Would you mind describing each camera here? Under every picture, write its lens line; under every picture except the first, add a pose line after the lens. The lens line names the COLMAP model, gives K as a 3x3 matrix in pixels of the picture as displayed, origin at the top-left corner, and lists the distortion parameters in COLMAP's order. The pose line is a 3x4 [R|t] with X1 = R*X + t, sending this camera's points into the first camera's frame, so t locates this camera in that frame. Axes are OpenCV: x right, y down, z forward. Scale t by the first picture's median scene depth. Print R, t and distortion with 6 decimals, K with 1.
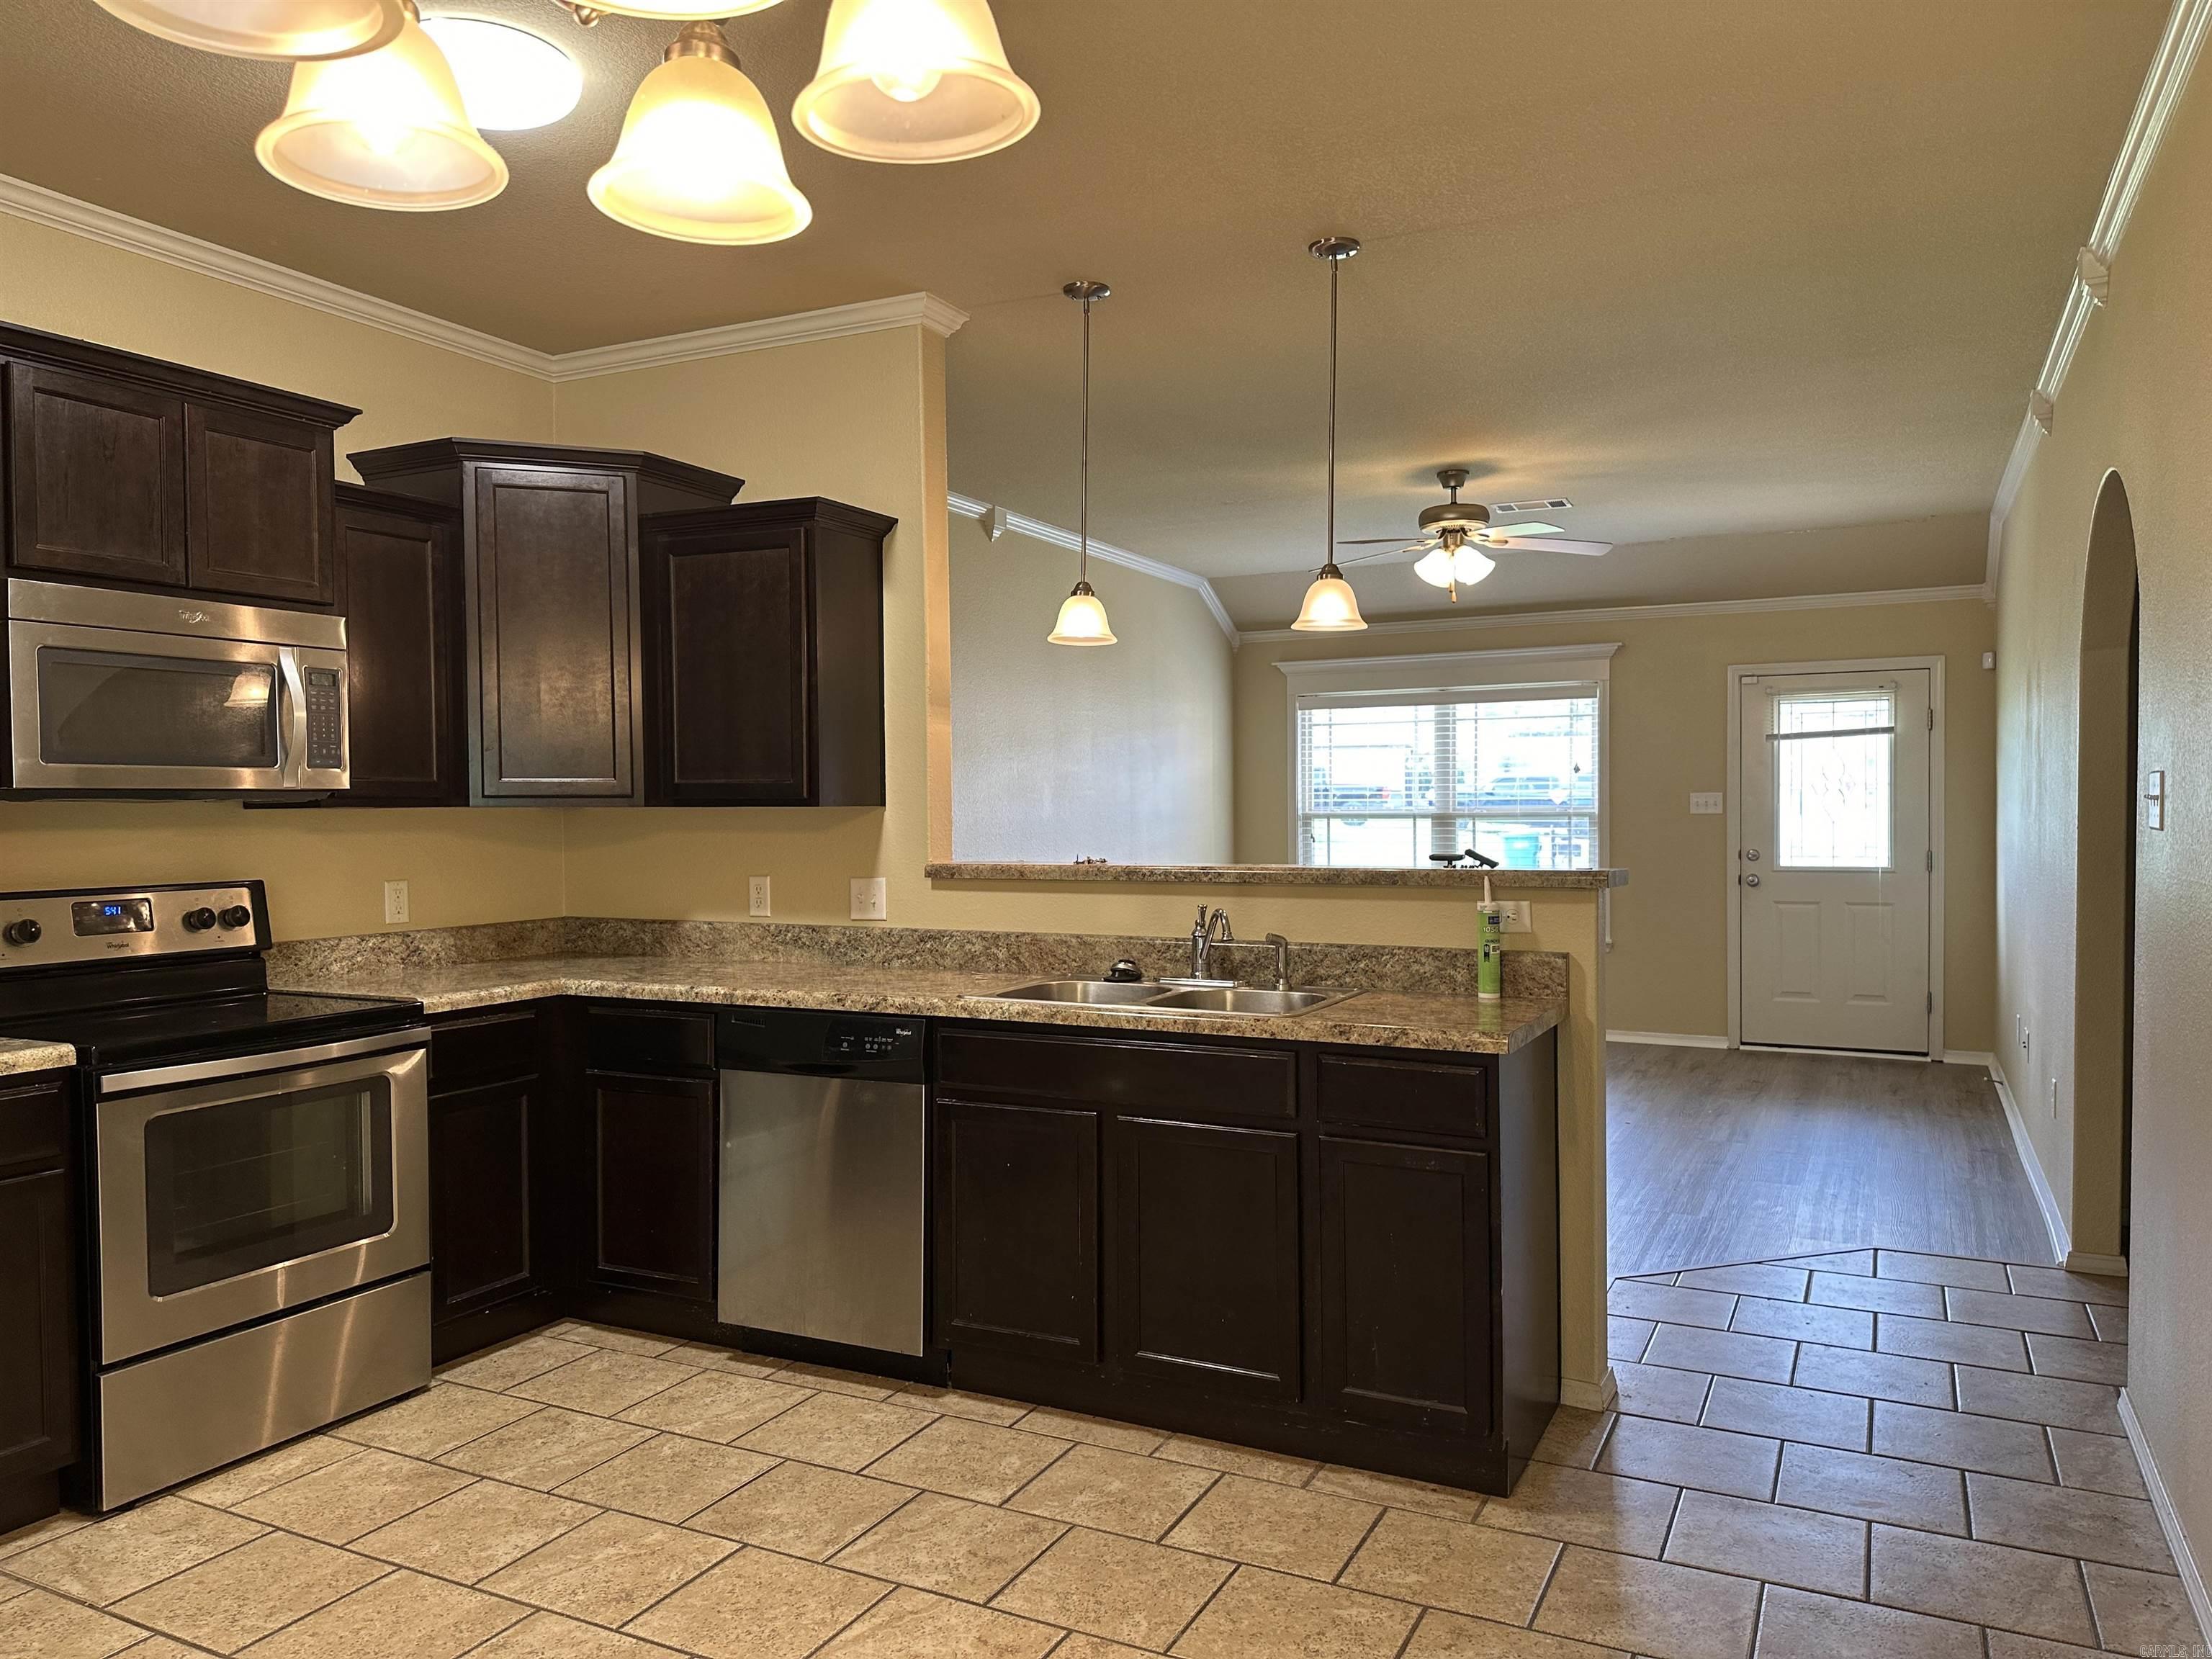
lens RADIAL K [[1542.1, 0, 1126.4], [0, 1542.1, 804.0], [0, 0, 1]] dist [0.152254, -0.155500]
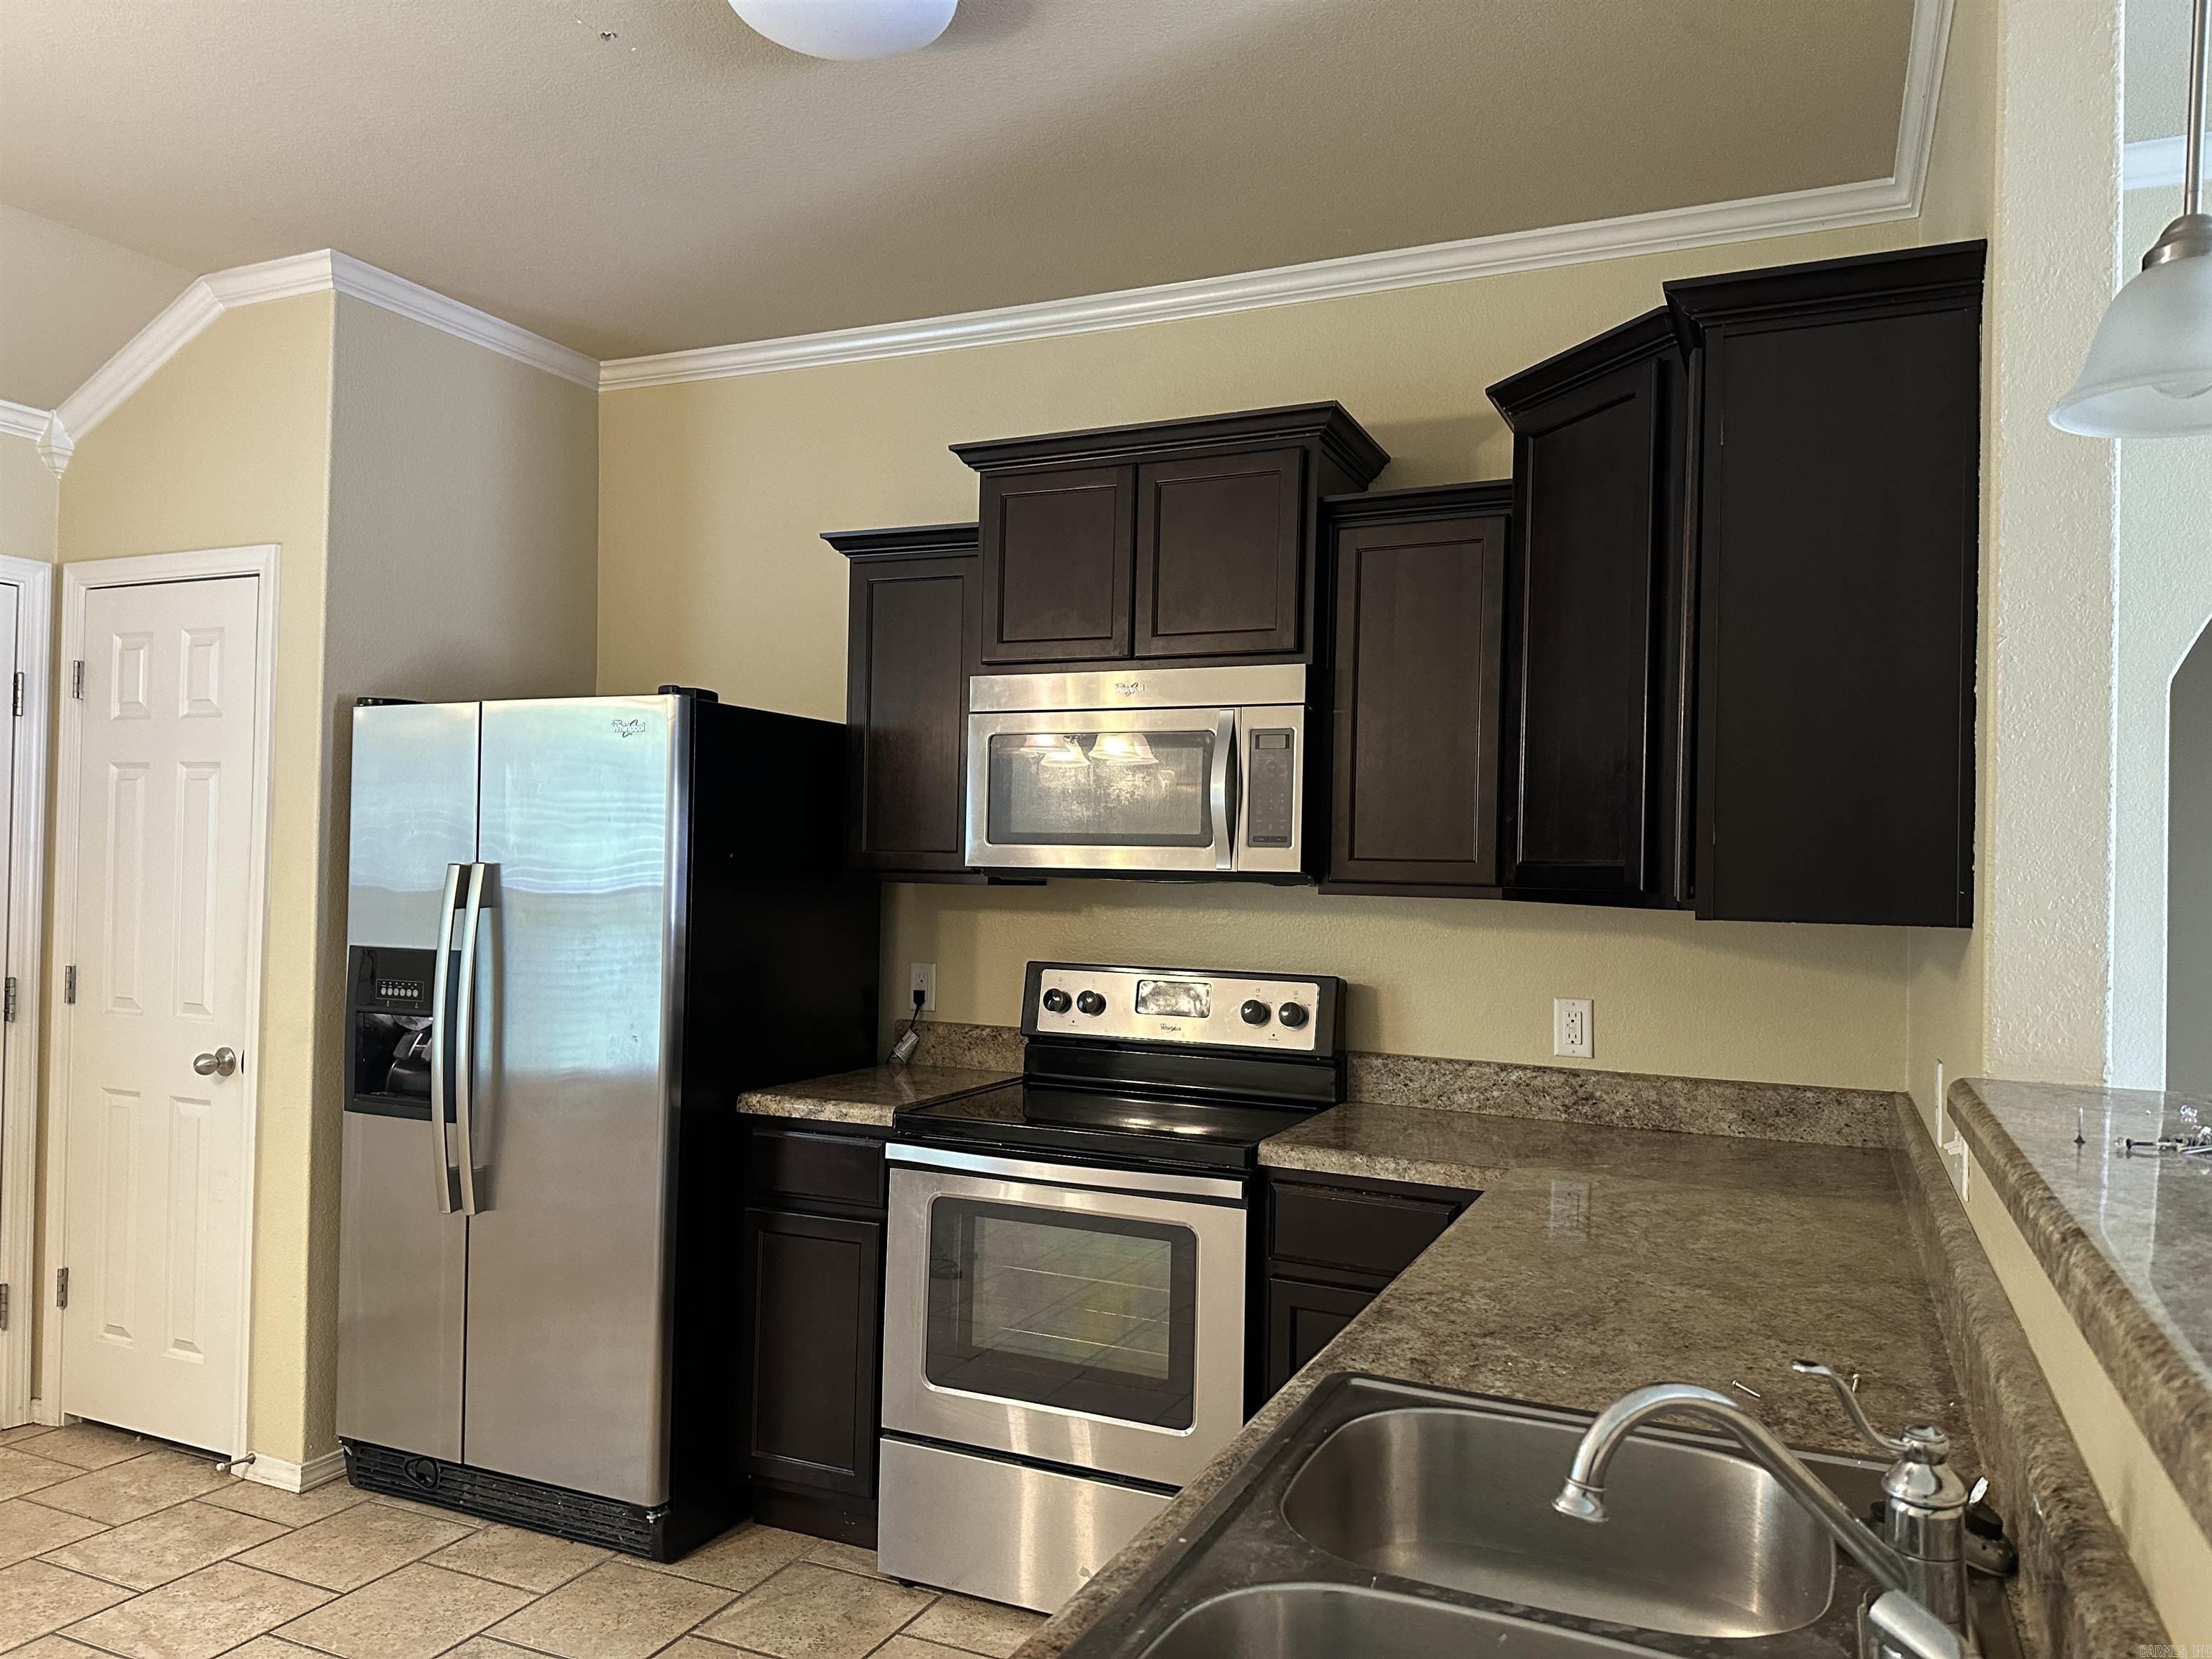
lens RADIAL K [[1536.9, 0, 1105.3], [0, 1536.9, 836.9], [0, 0, 1]] dist [0.114682, -0.159955]
pose [[0.038829, -0.013346, -0.999157, 0.549511], [-0.021537, 0.999667, -0.014189, -0.026223], [0.999014, 0.022070, 0.038529, 1.604867]]
